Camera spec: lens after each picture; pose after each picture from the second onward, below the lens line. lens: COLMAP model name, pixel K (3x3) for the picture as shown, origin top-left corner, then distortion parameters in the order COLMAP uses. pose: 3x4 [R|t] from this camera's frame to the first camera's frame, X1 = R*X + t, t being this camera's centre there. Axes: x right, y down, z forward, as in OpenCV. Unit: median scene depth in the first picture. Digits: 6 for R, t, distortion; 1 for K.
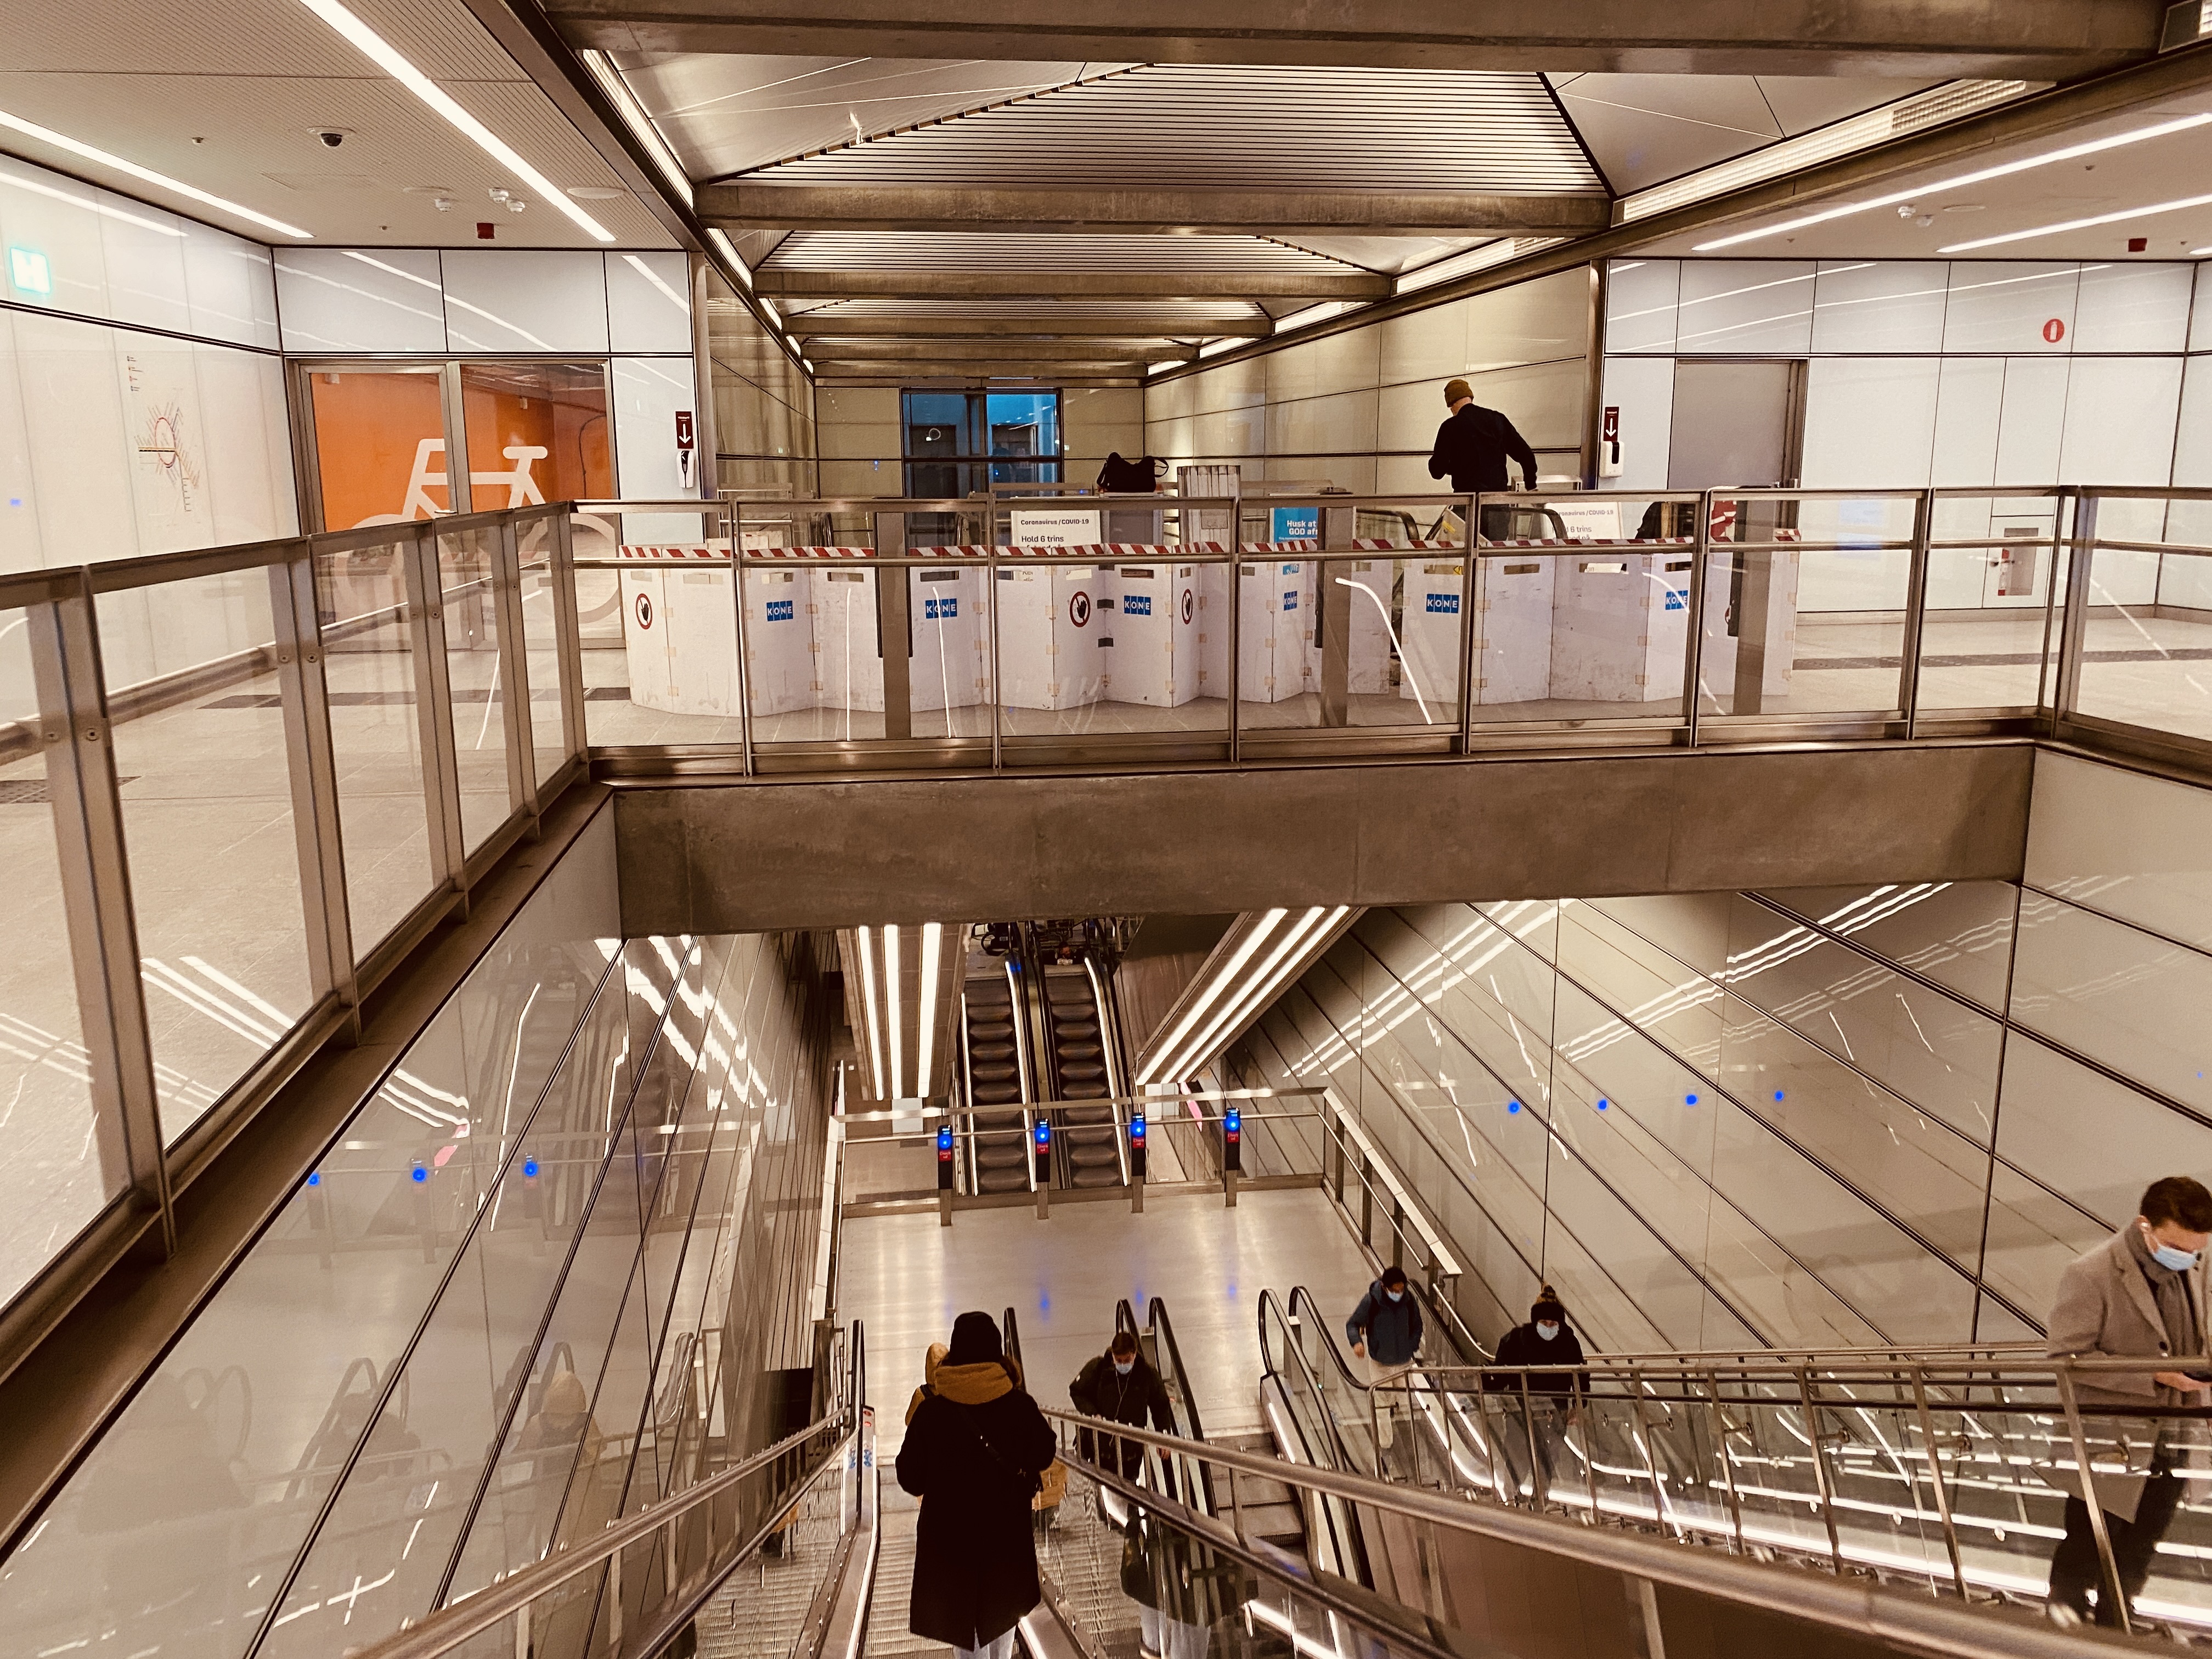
lens RADIAL K [[1687.3, 0, 1092.0], [0, 1687.3, 797.3], [0, 0, 1]] dist [0.034724, -0.043126]
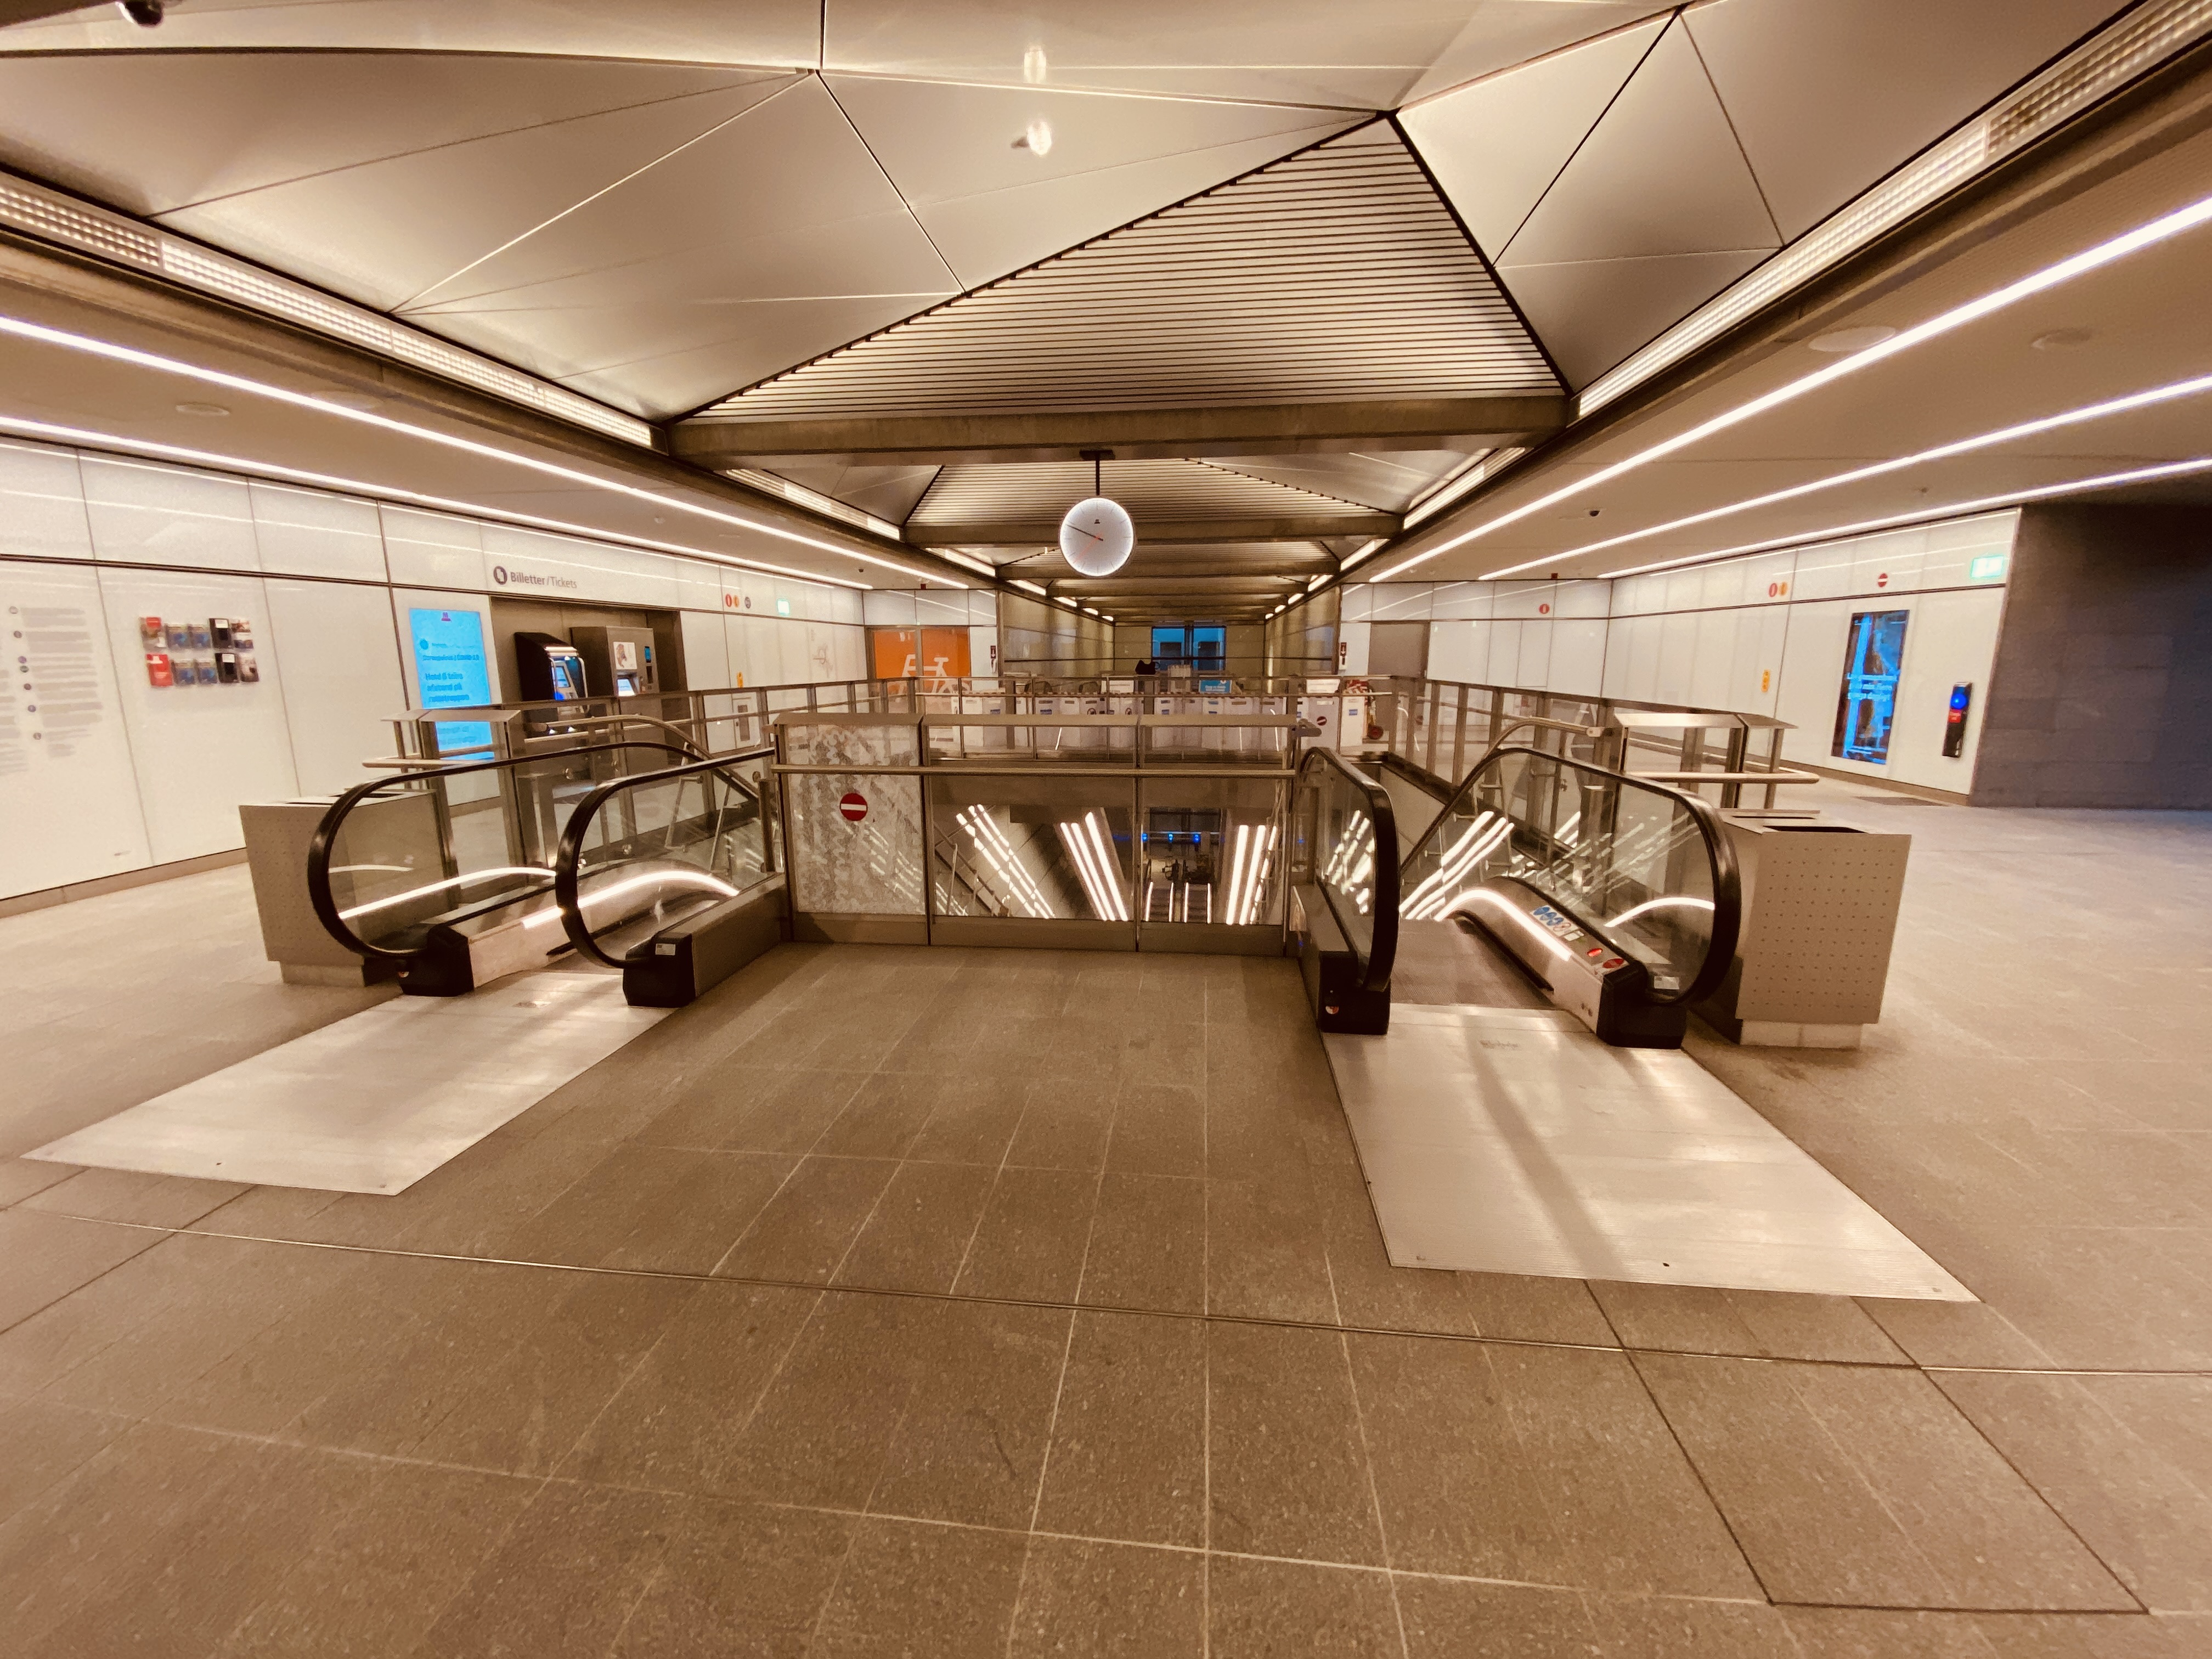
lens RADIAL K [[898.8, 0, 1100.3], [0, 898.8, 836.7], [0, 0, 1]] dist [0.019164, -0.019379]
pose [[0.969337, 0.049946, -0.240604, 0.303157], [-0.049375, 0.998745, 0.008404, 0.068053], [0.240722, 0.003733, 0.970587, -0.403149]]
